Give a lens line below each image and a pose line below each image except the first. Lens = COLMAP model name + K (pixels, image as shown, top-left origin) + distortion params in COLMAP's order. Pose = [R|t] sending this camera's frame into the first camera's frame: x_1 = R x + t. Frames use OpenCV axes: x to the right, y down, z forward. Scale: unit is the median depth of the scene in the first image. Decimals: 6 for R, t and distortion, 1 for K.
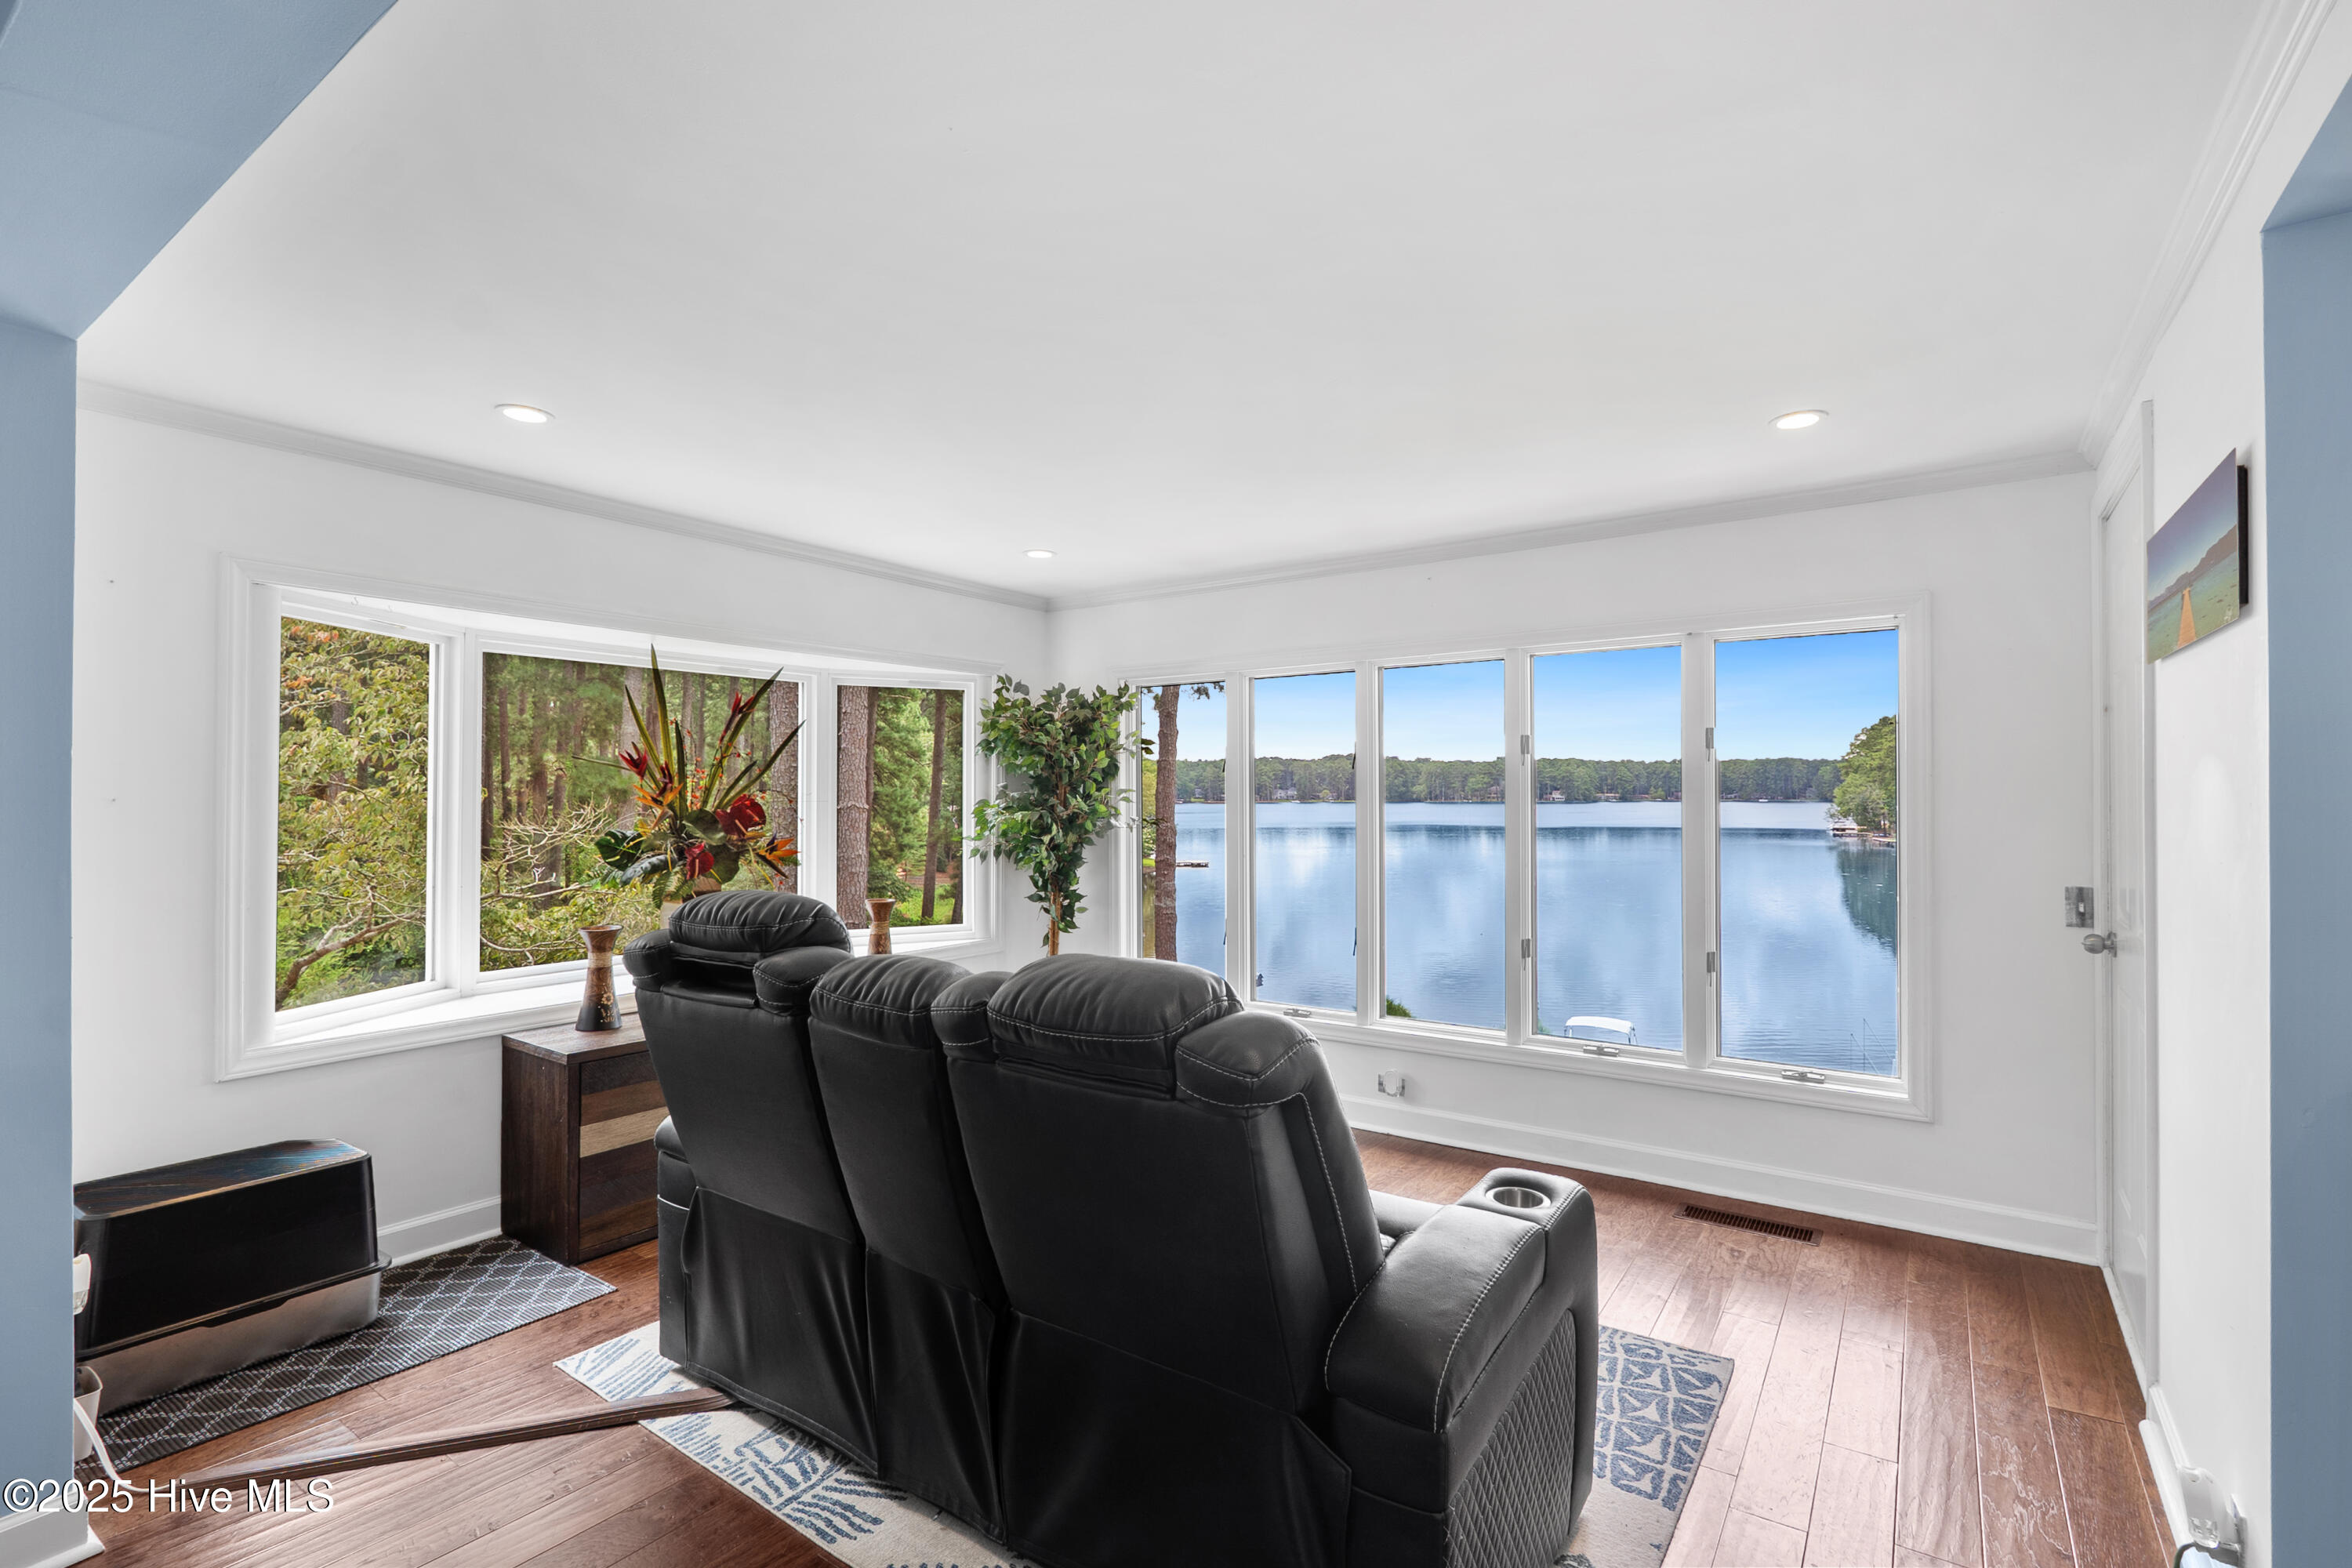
lens RADIAL K [[1082.6, 0, 1162.5], [0, 1082.6, 777.3], [0, 0, 1]] dist [-0.009040, 0.001492]
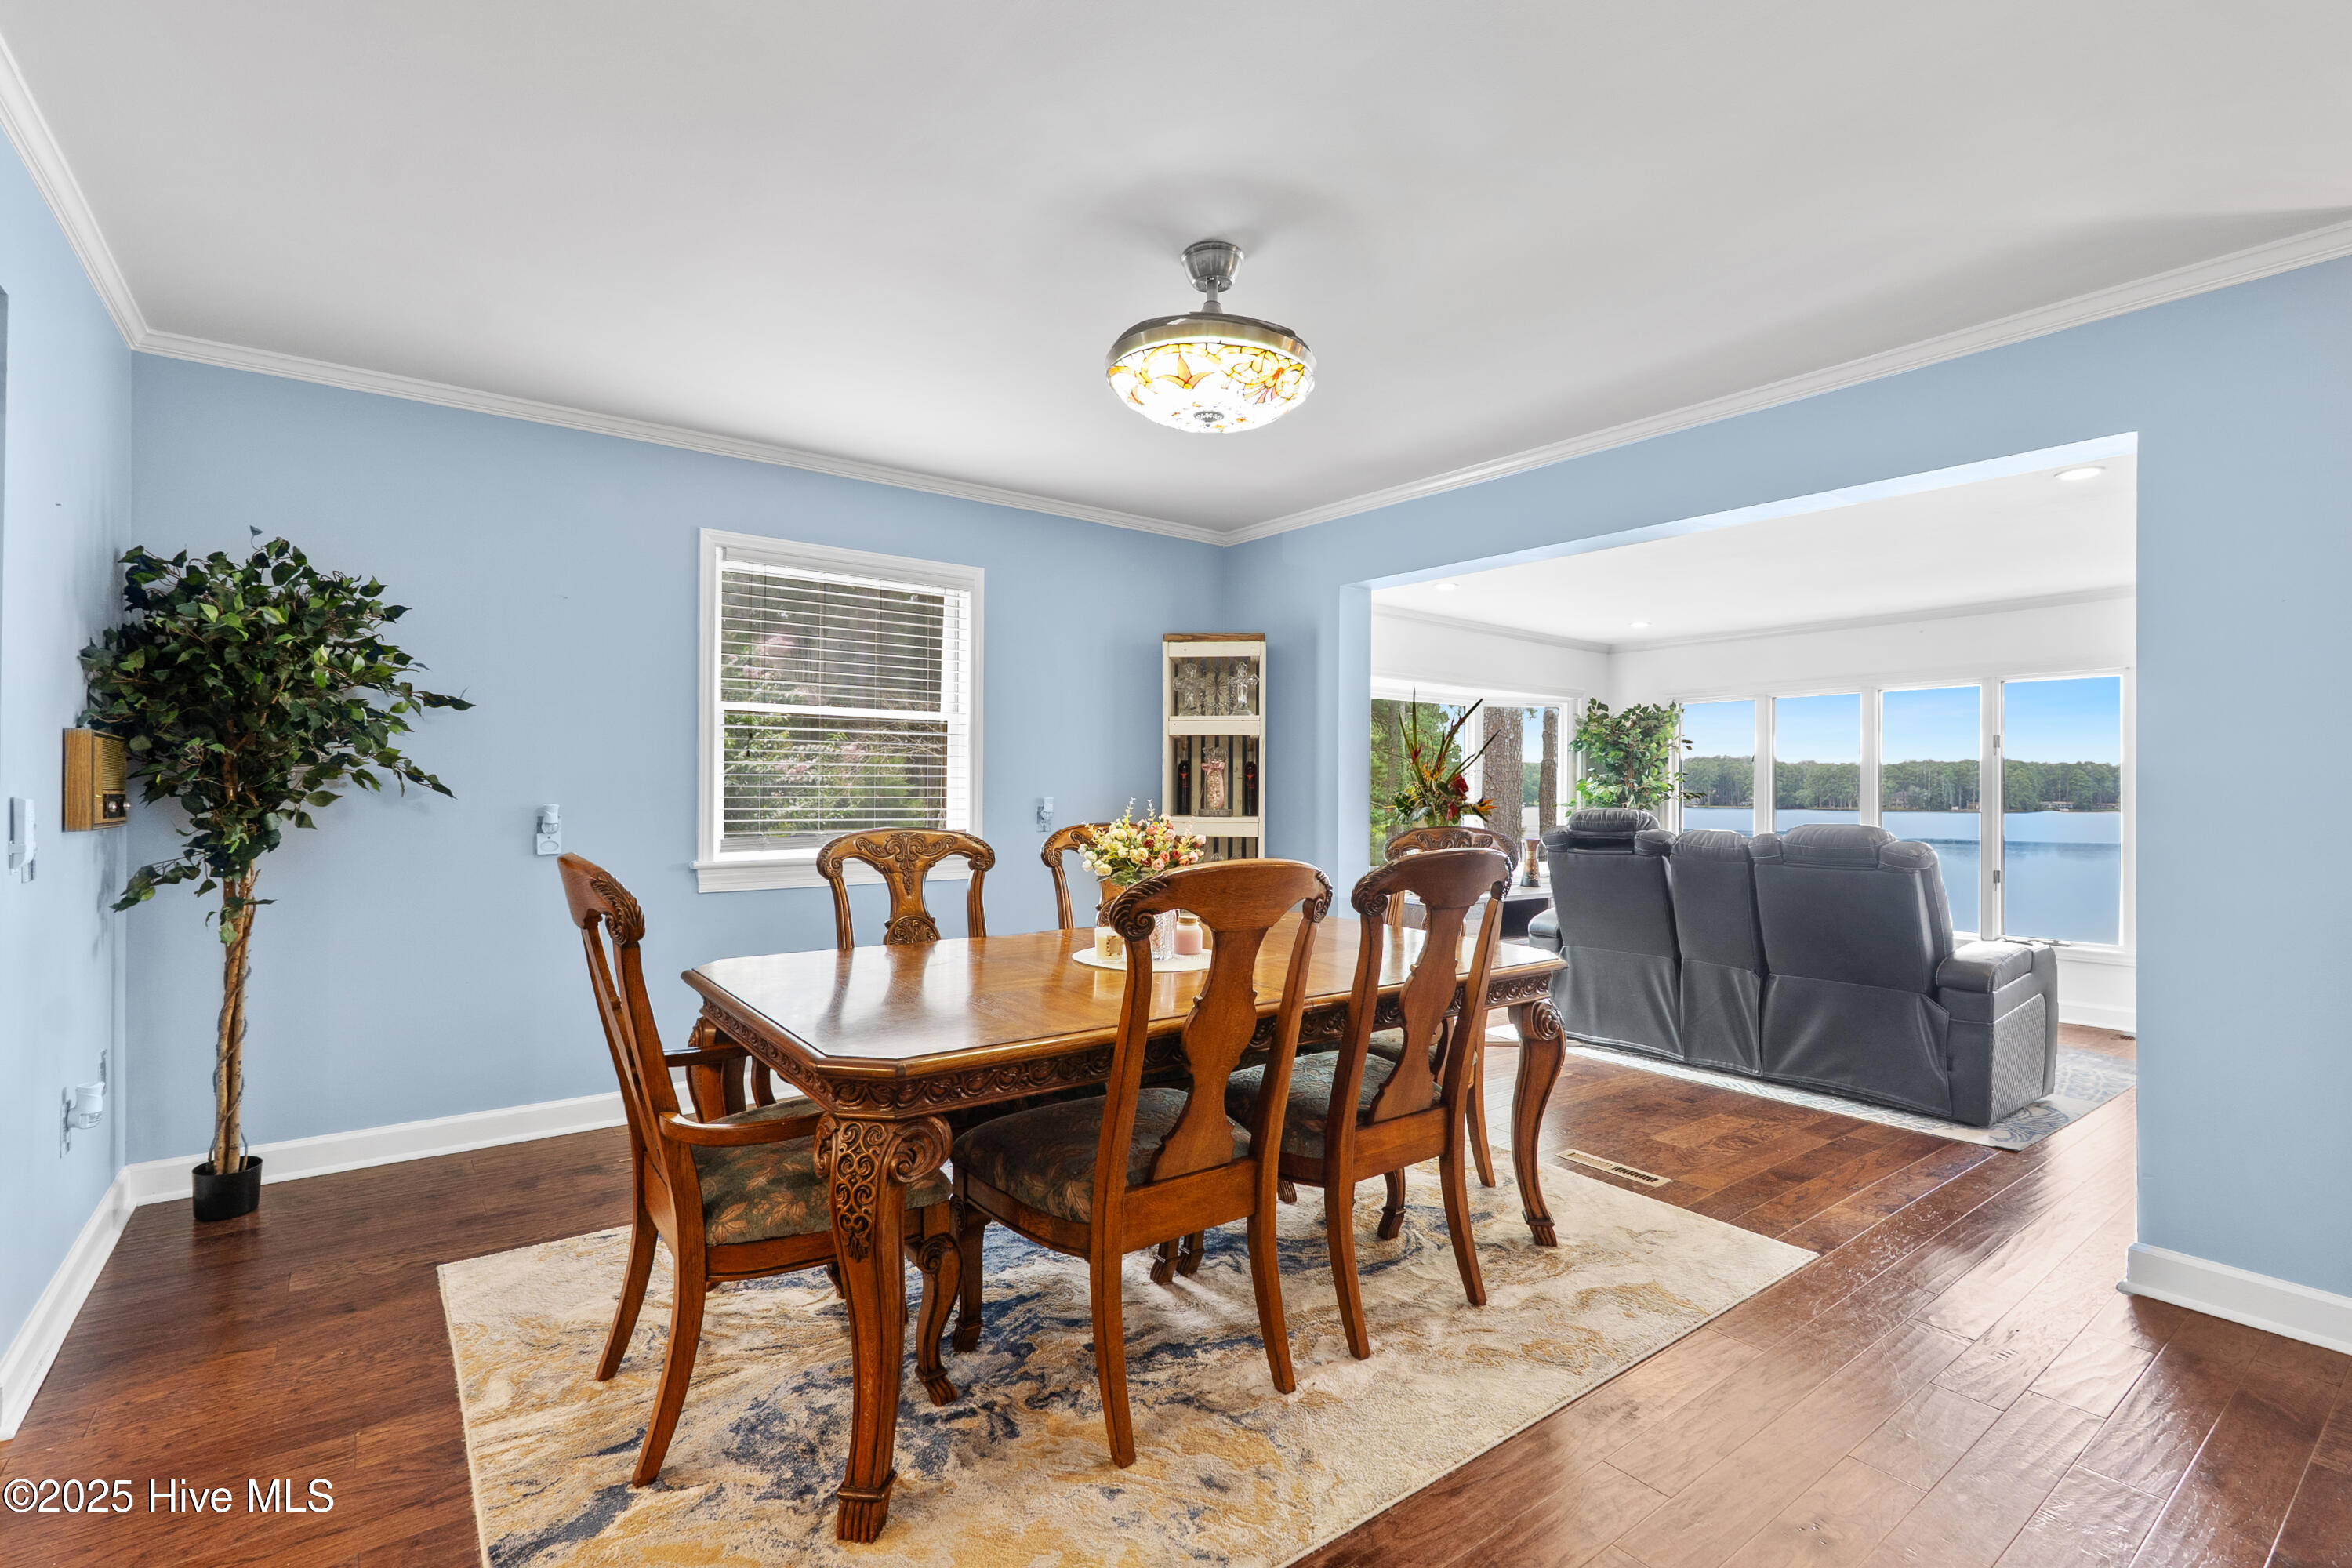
lens RADIAL K [[1082.6, 0, 1166.6], [0, 1082.6, 793.4], [0, 0, 1]] dist [-0.009040, 0.001492]
pose [[0.955238, 0.007511, -0.295742, -0.270531], [-0.003637, 0.999900, 0.013645, 0.021508], [0.295815, -0.011959, 0.955170, -0.643331]]
